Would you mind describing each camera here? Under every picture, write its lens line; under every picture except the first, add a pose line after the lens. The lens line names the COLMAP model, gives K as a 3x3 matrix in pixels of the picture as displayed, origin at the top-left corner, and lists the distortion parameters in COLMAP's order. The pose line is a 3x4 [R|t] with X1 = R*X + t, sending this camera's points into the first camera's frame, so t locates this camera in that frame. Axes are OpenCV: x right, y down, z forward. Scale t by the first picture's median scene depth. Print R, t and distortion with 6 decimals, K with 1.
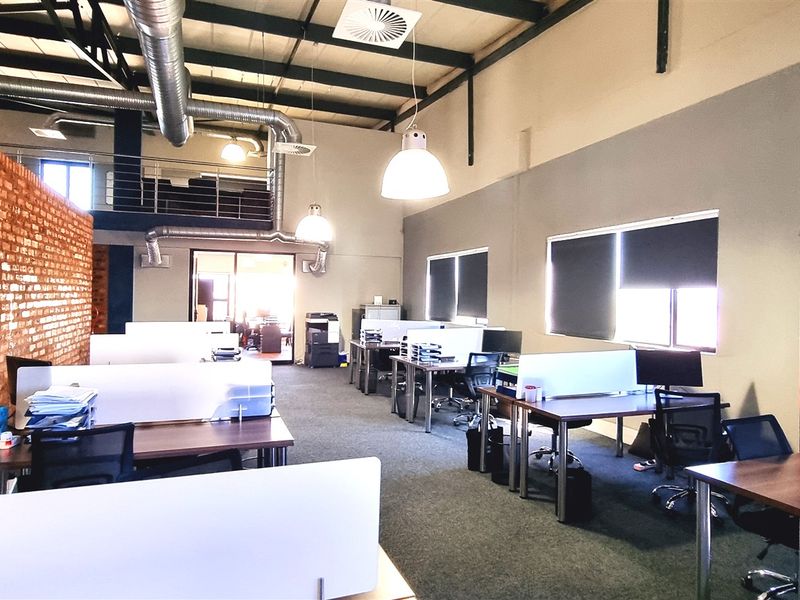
lens RADIAL K [[552.9, 0, 400.0], [0, 552.9, 300.0], [0, 0, 1]] dist [-0.001637, -0.002028]
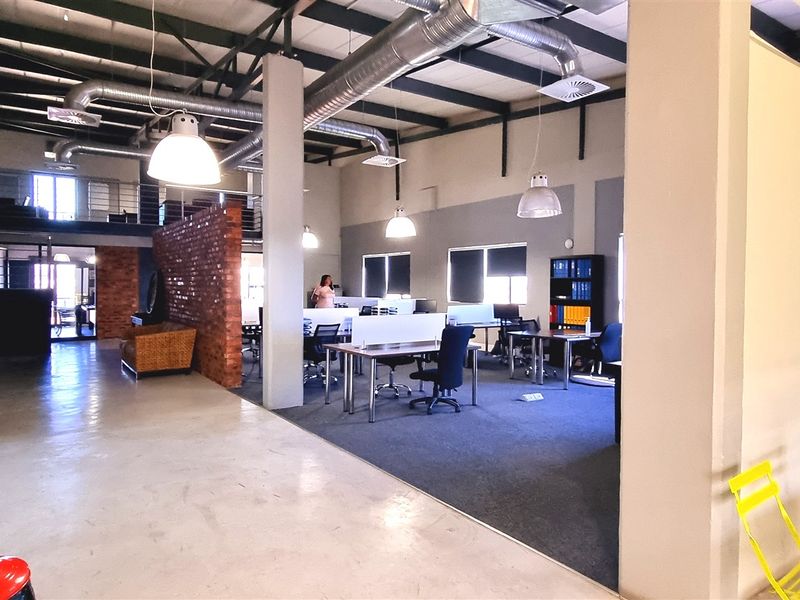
lens RADIAL K [[552.9, 0, 400.0], [0, 552.9, 300.0], [0, 0, 1]] dist [-0.001637, -0.002028]
pose [[0.972578, -0.016879, 0.231965, -0.318501], [0.010719, 0.999556, 0.027791, 0.002906], [-0.232331, -0.024543, 0.972327, -0.755359]]
